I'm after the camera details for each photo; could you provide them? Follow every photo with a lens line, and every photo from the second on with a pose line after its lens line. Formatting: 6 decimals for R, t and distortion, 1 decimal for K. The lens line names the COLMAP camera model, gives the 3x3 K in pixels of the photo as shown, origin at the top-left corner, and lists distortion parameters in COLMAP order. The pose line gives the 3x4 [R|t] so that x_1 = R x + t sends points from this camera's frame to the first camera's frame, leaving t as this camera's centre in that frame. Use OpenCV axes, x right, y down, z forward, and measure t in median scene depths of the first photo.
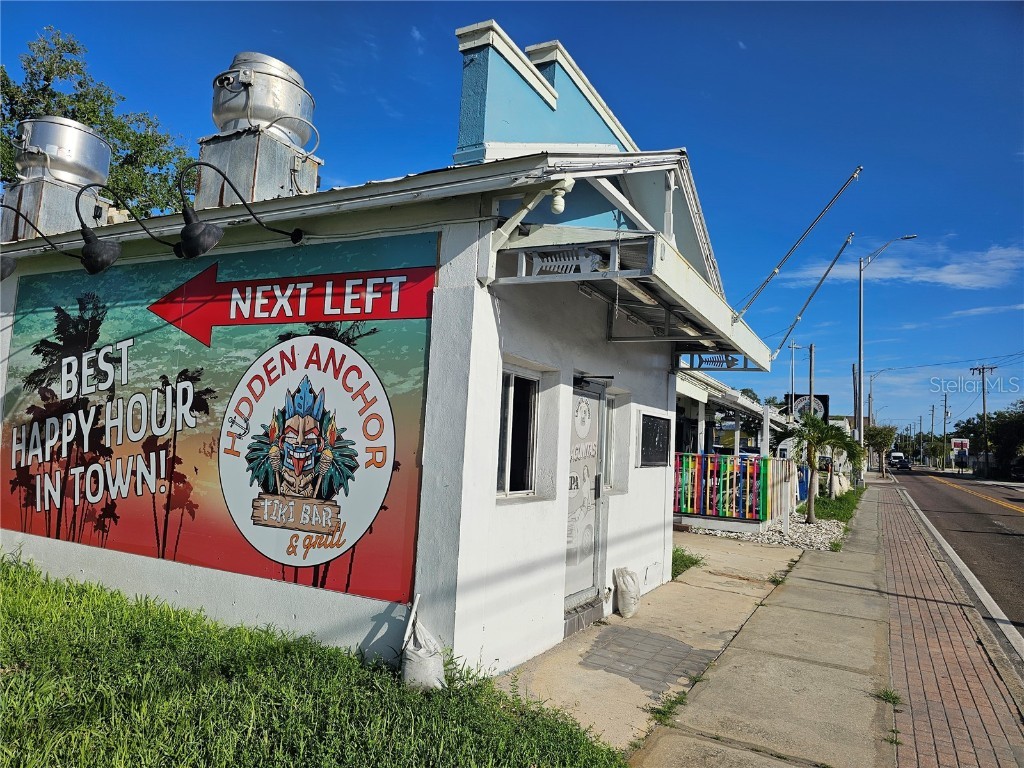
lens RADIAL K [[686.0, 0, 512.0], [0, 686.0, 384.0], [0, 0, 1]] dist [0.056178, -0.050585]
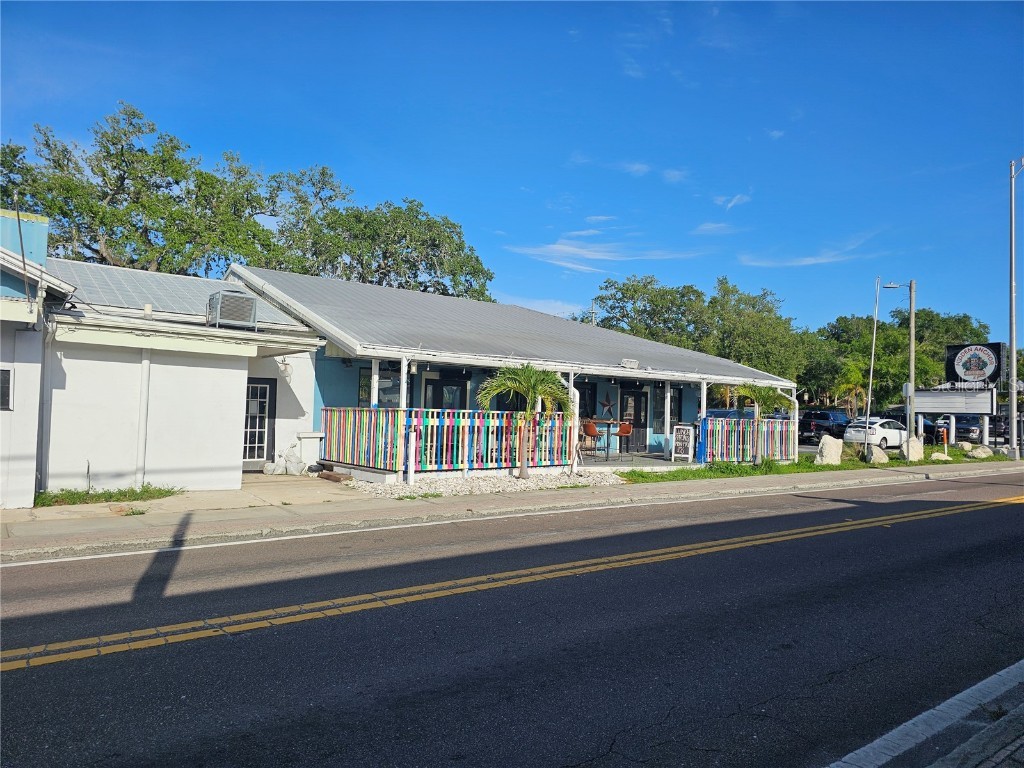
lens RADIAL K [[686.0, 0, 512.0], [0, 686.0, 384.0], [0, 0, 1]] dist [0.056178, -0.050585]
pose [[0.907438, -0.041123, -0.418170, -1.534365], [0.055588, 0.998201, 0.022464, -0.100818], [0.416494, -0.043630, 0.908091, -6.832504]]
